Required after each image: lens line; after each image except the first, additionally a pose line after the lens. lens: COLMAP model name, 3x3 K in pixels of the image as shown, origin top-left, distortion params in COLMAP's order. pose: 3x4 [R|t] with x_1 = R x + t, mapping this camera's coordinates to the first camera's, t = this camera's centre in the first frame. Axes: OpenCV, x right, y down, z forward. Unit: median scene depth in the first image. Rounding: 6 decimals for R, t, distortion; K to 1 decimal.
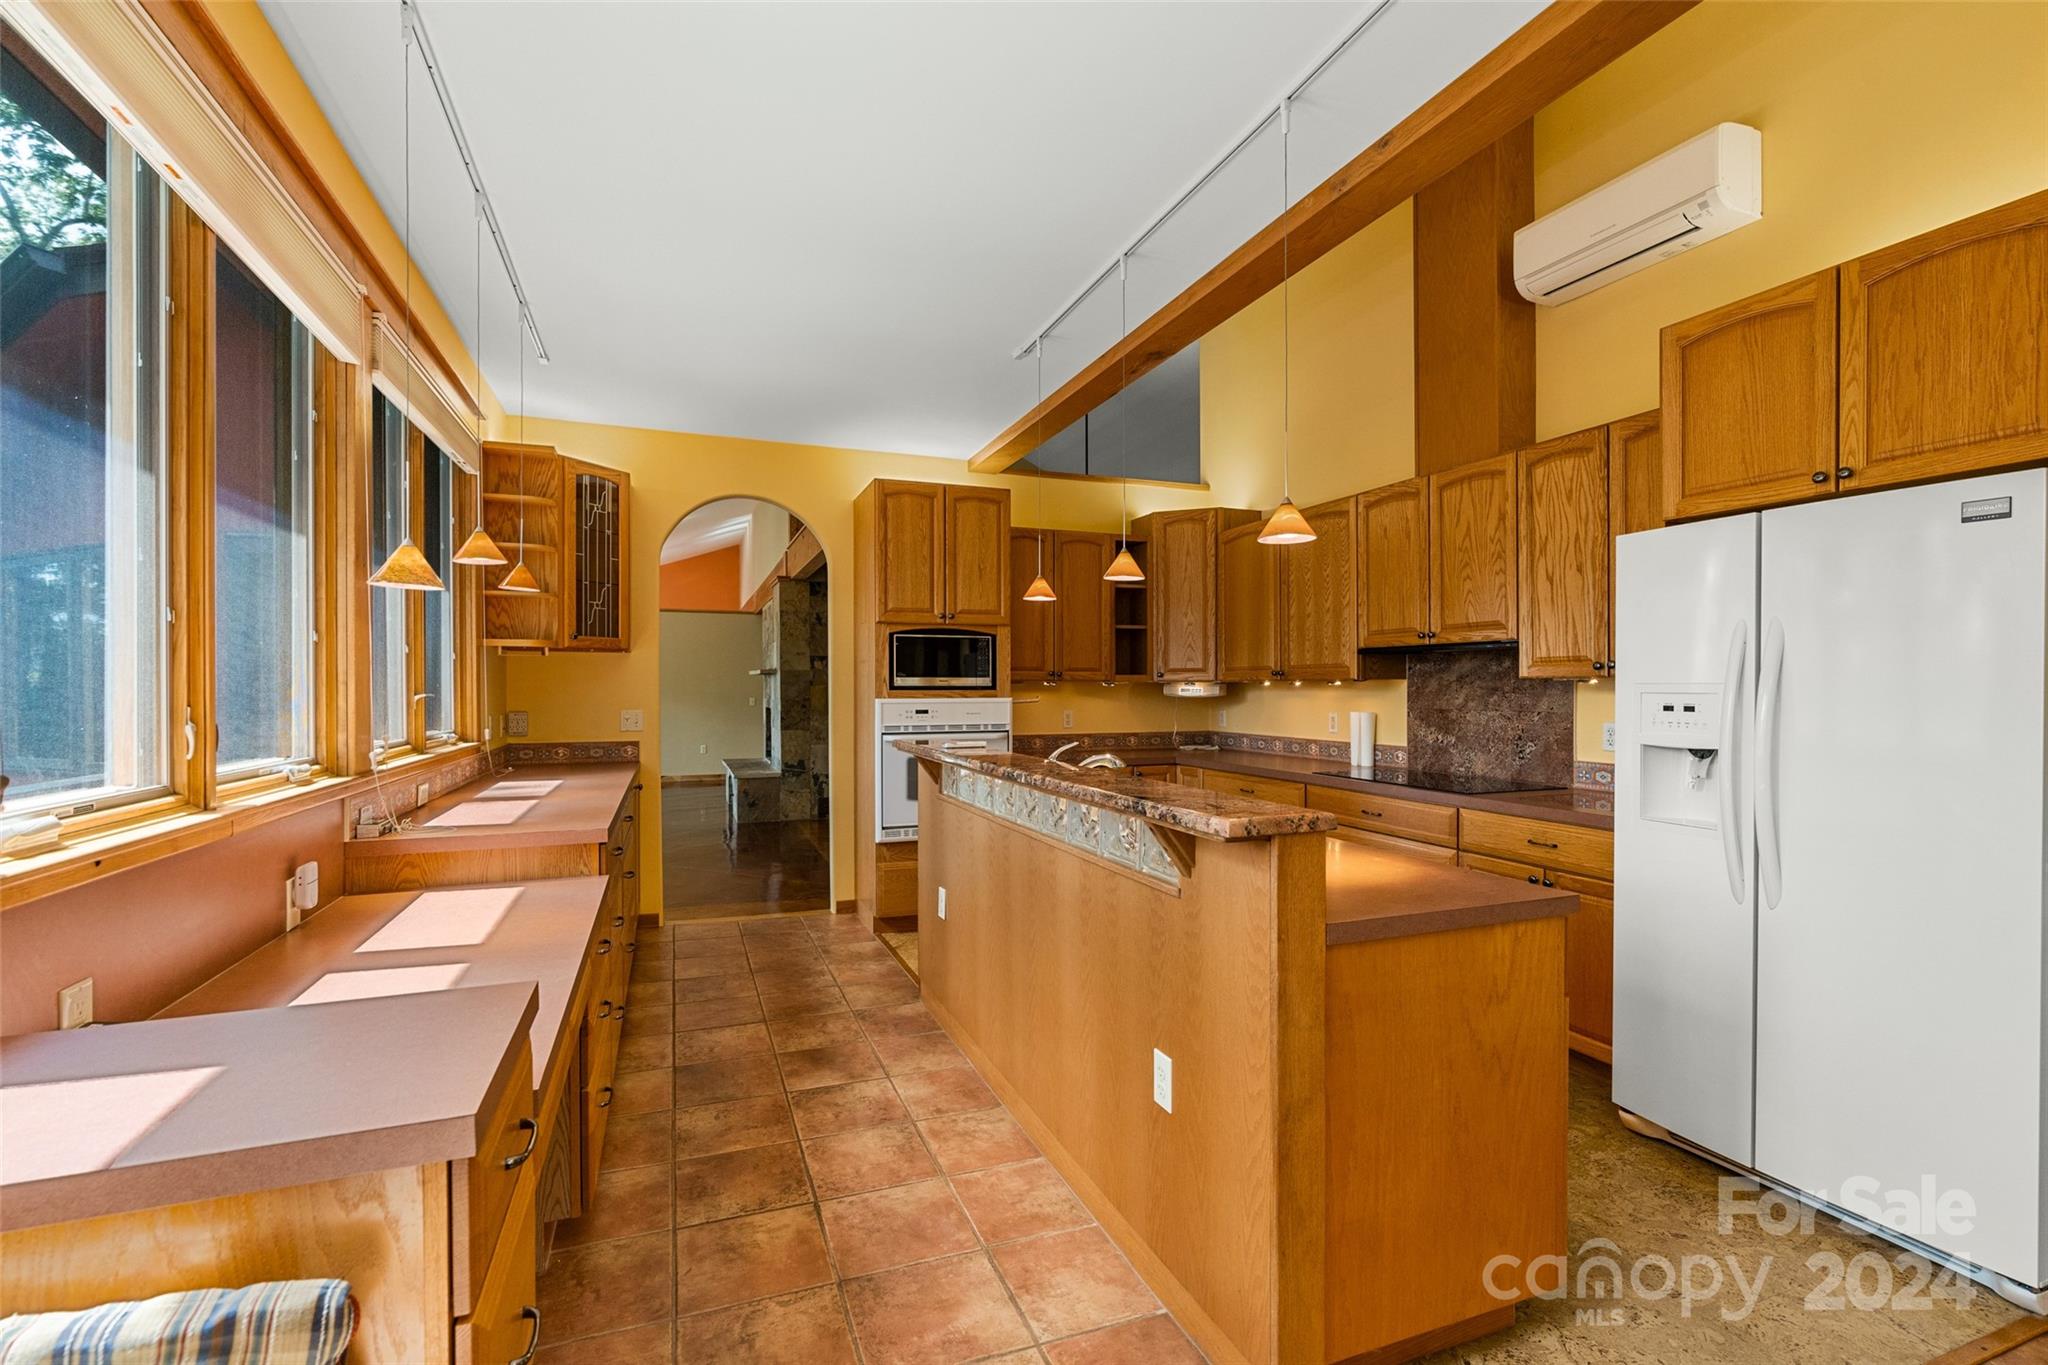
lens RADIAL K [[921.7, 0, 1027.2], [0, 921.7, 686.4], [0, 0, 1]] dist [-0.007358, 0.000769]
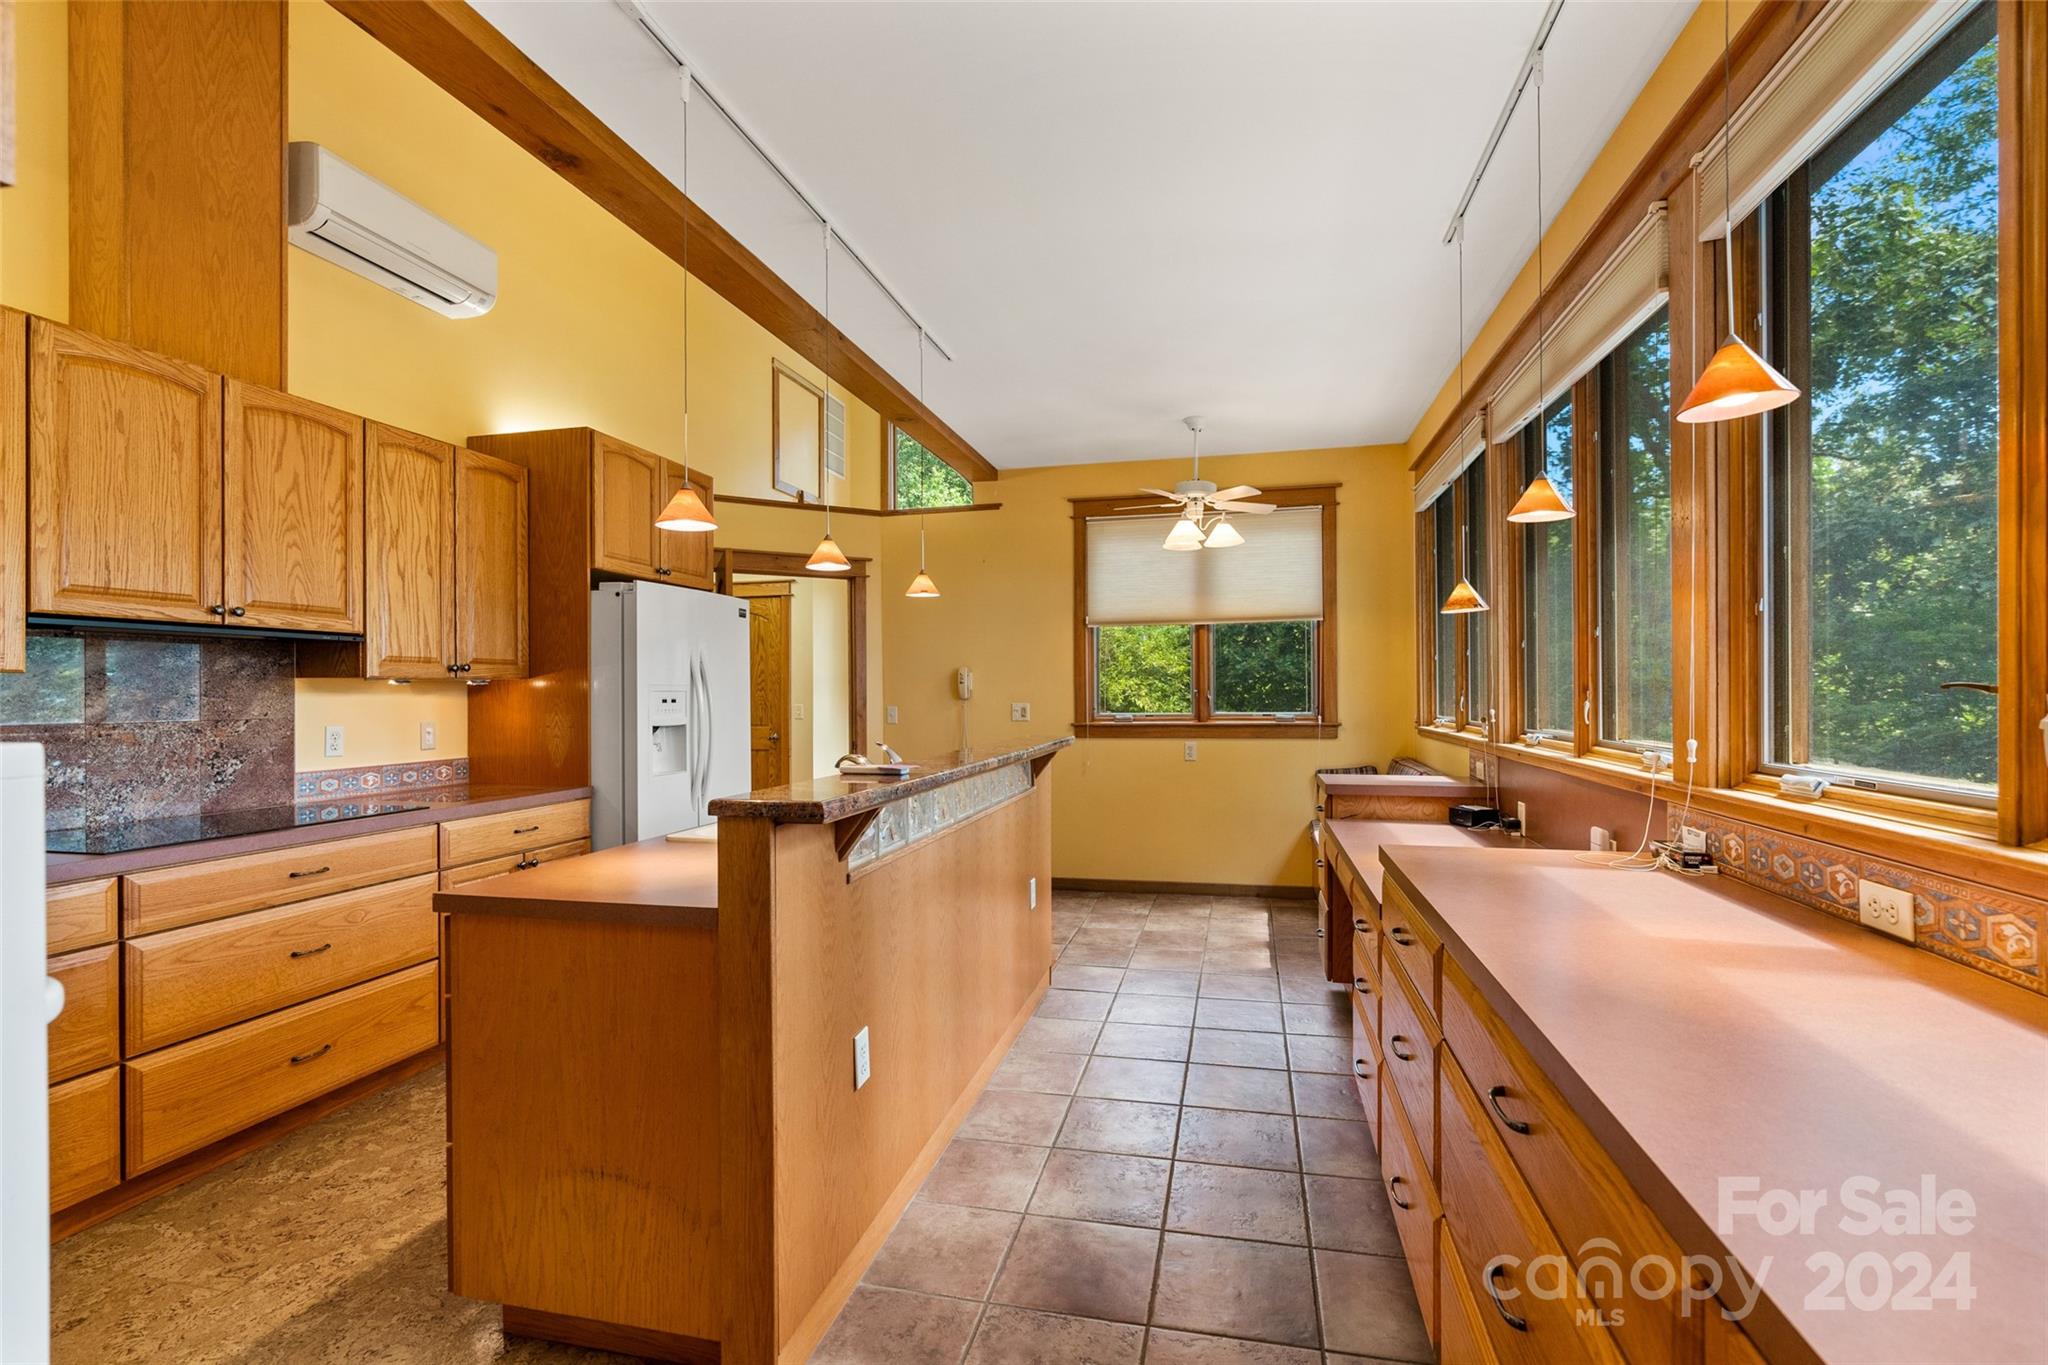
lens RADIAL K [[921.7, 0, 1026.3], [0, 921.7, 691.7], [0, 0, 1]] dist [-0.007358, 0.000769]
pose [[-0.826096, -0.001388, 0.563528, -0.486044], [0.001004, 0.999992, 0.003935, 0.001480], [-0.563529, 0.003817, -0.826088, 1.375820]]
